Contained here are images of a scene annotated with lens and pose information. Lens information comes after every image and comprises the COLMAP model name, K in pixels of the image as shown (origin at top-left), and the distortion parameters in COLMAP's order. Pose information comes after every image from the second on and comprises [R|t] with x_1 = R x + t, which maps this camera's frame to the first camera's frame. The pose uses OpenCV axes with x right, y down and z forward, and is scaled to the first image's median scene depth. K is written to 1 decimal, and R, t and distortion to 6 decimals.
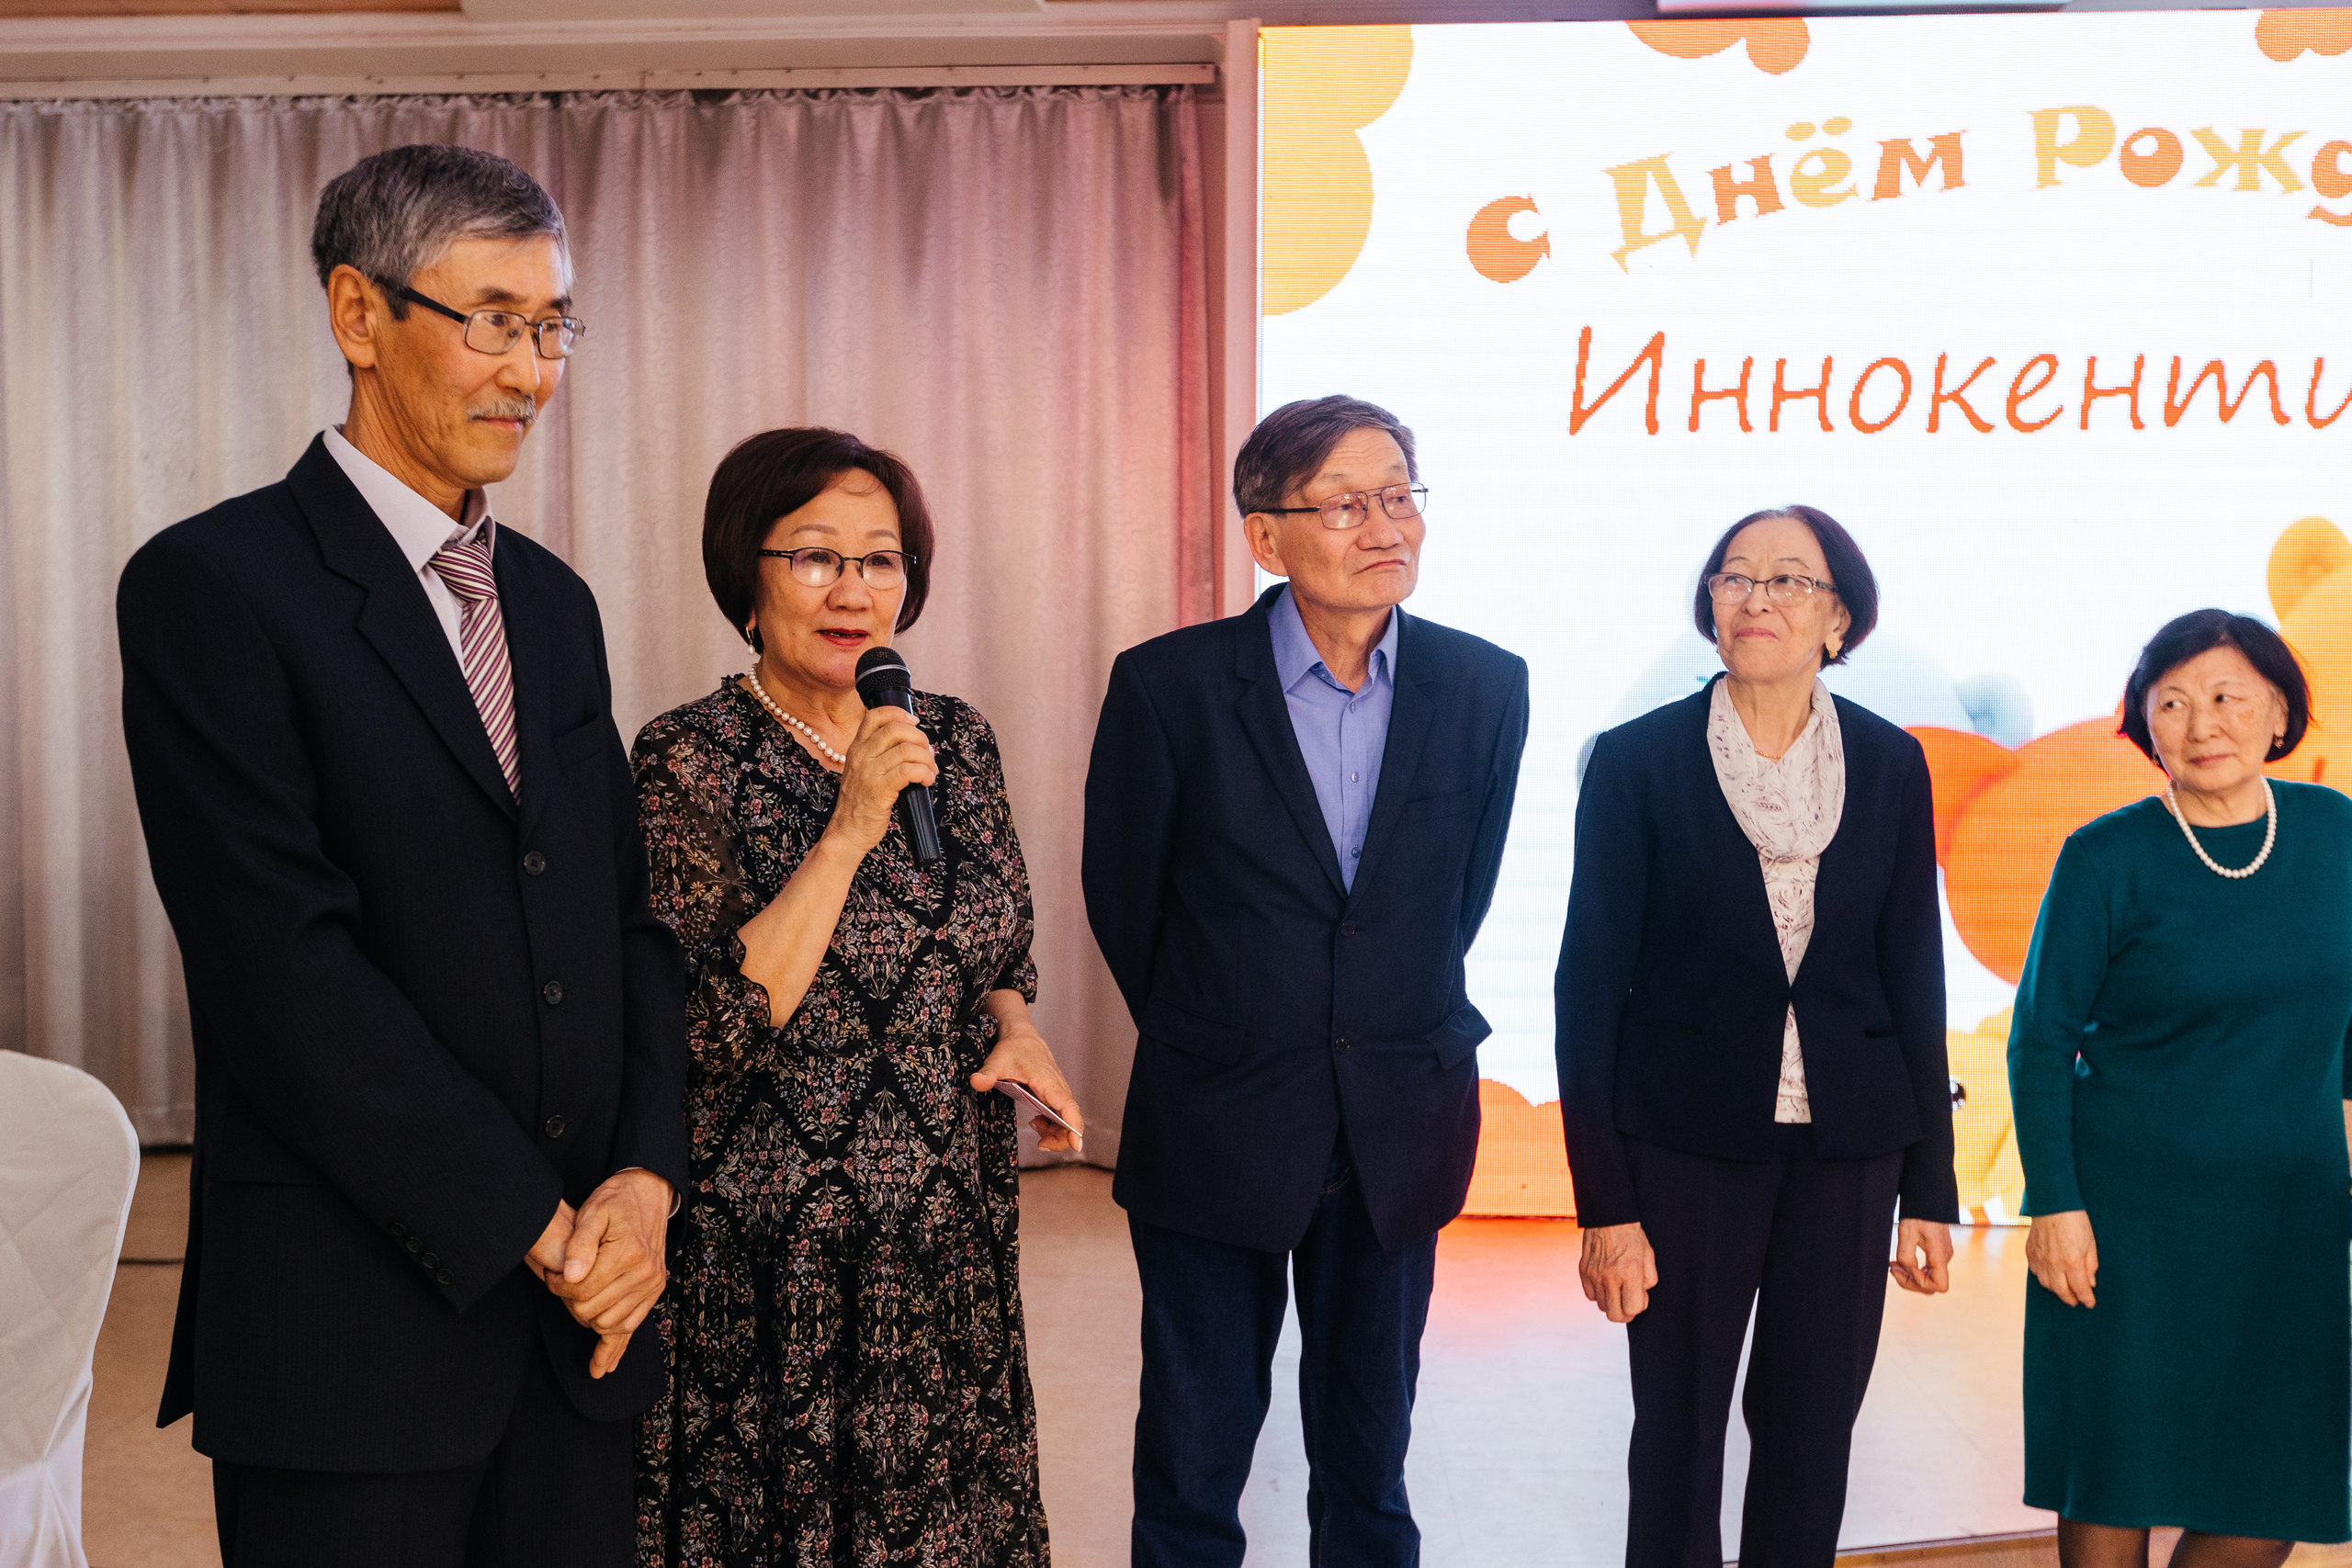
lens RADIAL K [[2493.0, 0, 1063.2], [0, 2493.0, 821.3], [0, 0, 1]] dist [0.021020, 0.000000]
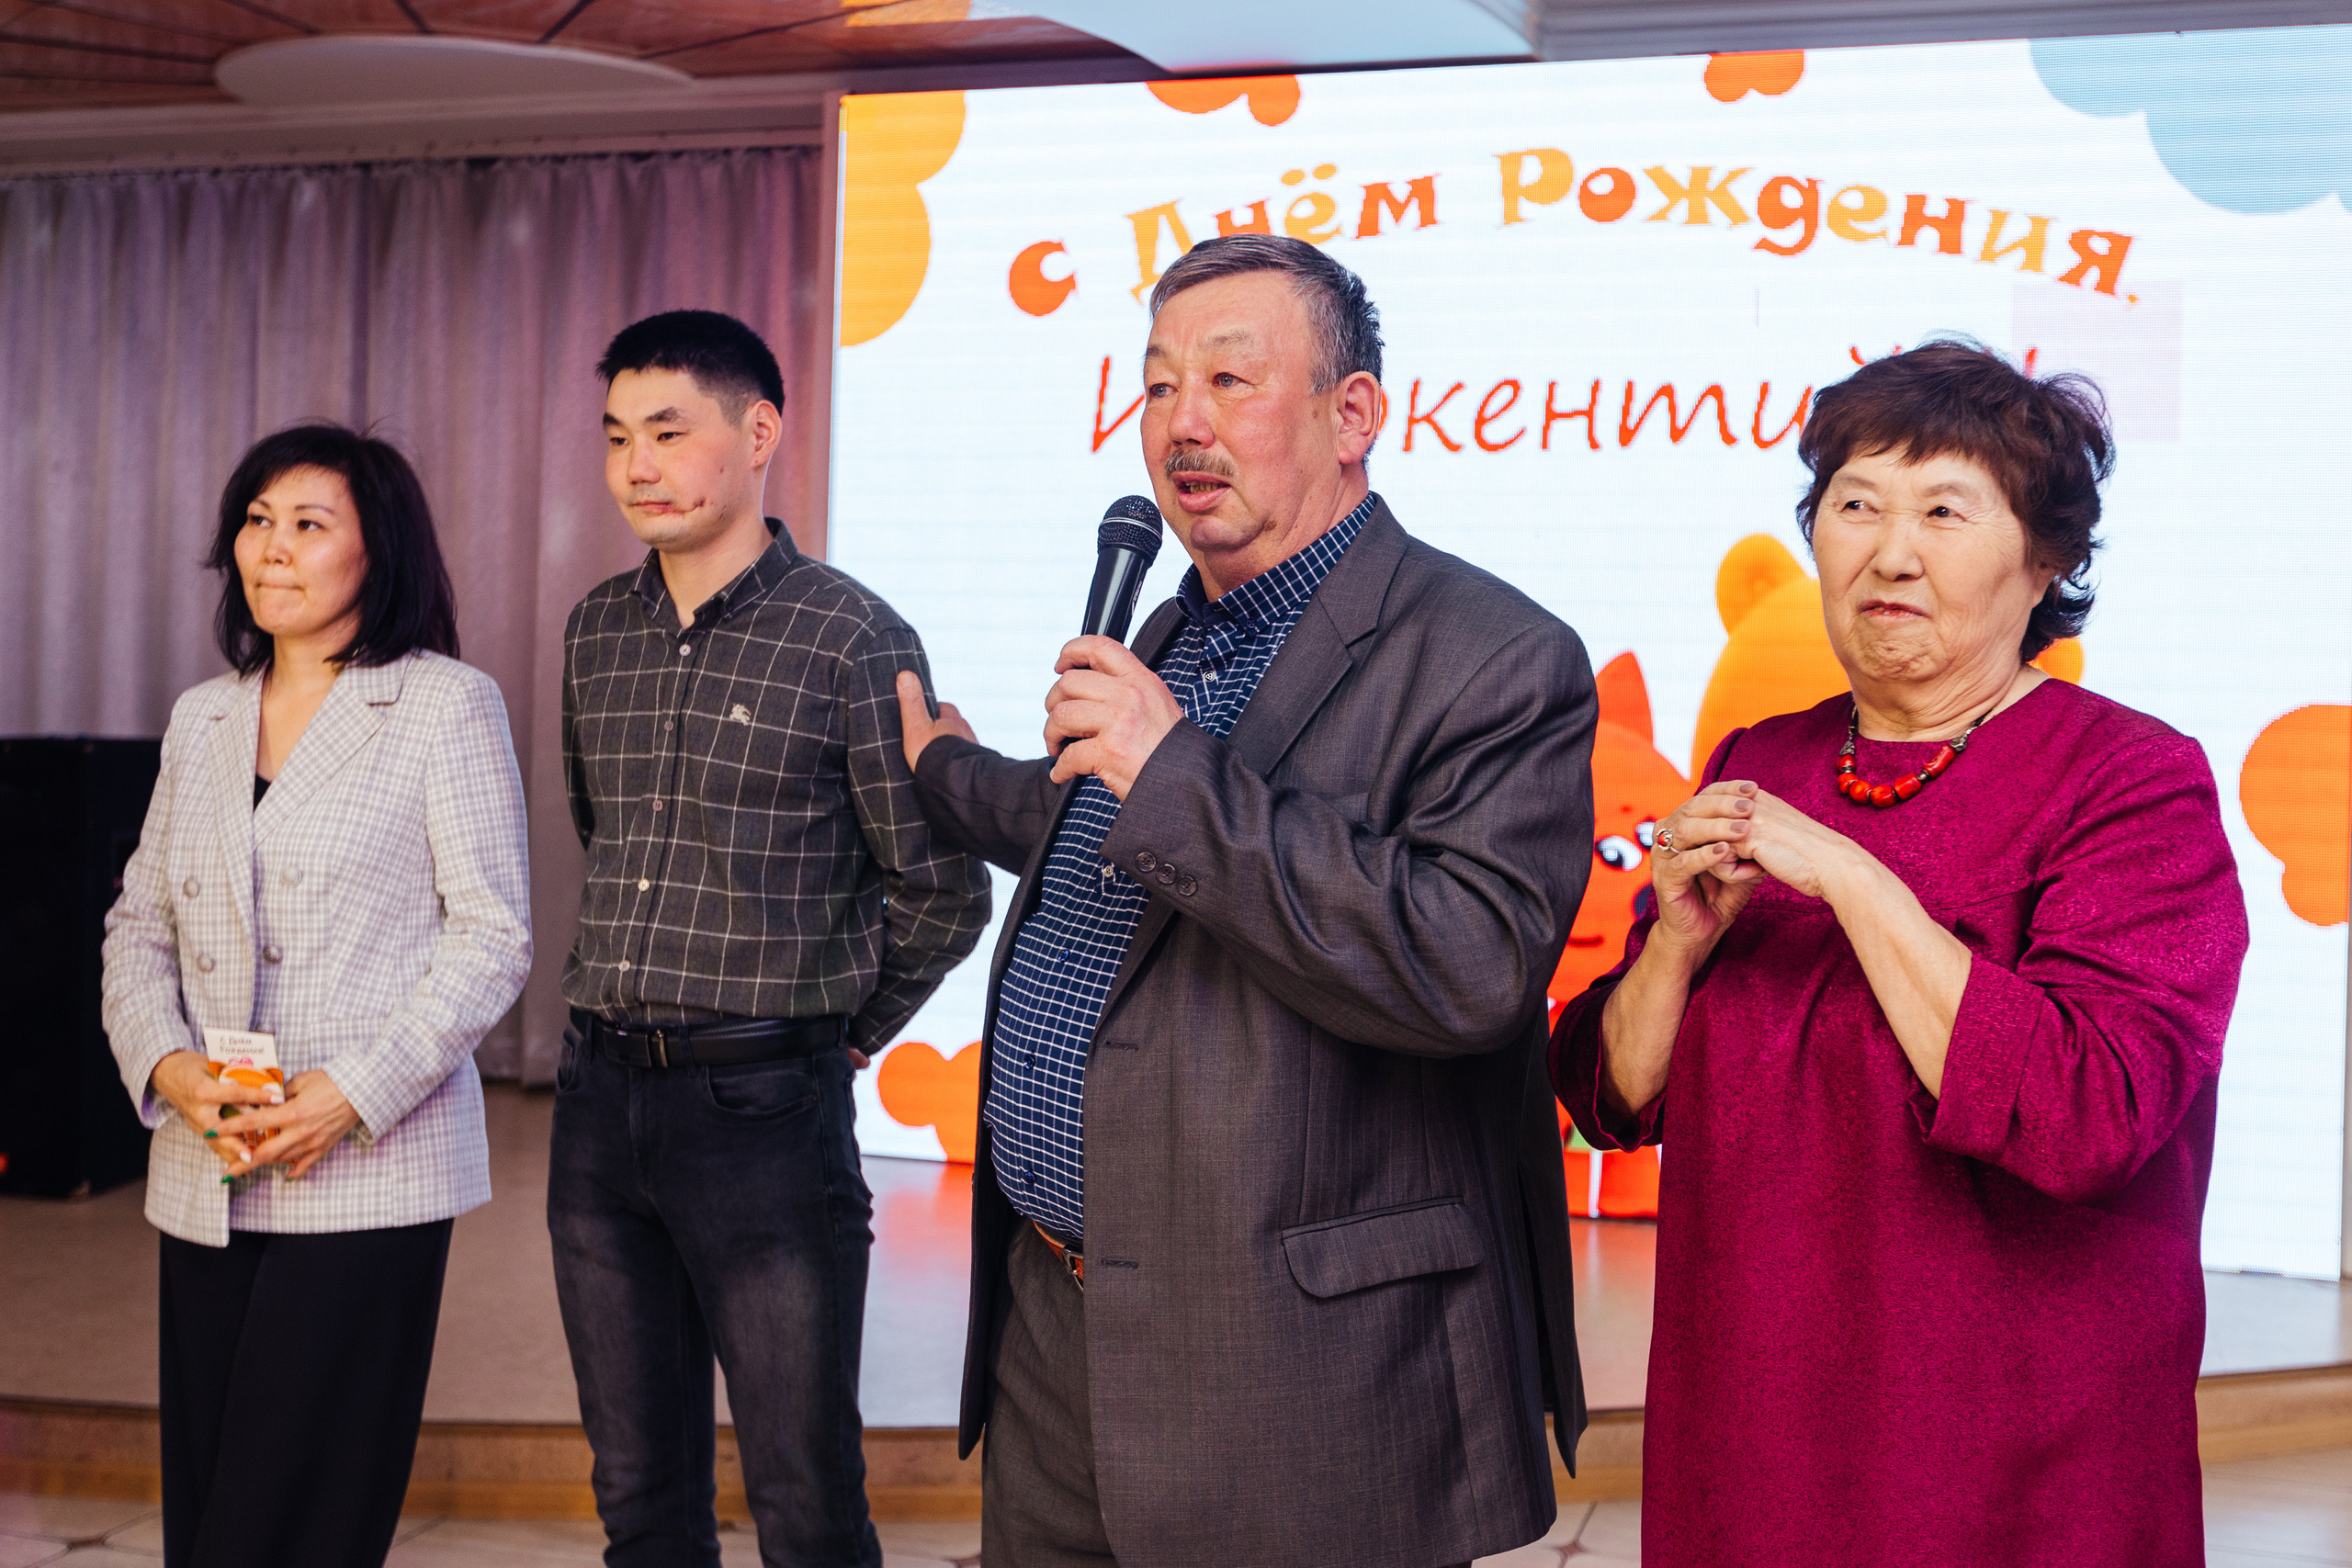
lens RADIAL K [[2493.0, 0, 1222.8], [0, 2493.0, 671.5], [0, 0, 1]] dist [0.021020, 0.000000]
pose [[0.973386, 0.020369, -0.228264, 0.517597], [-0.033470, 0.997998, -0.053668, -0.001968], [0.226713, 0.059880, 0.972119, -0.049188]]
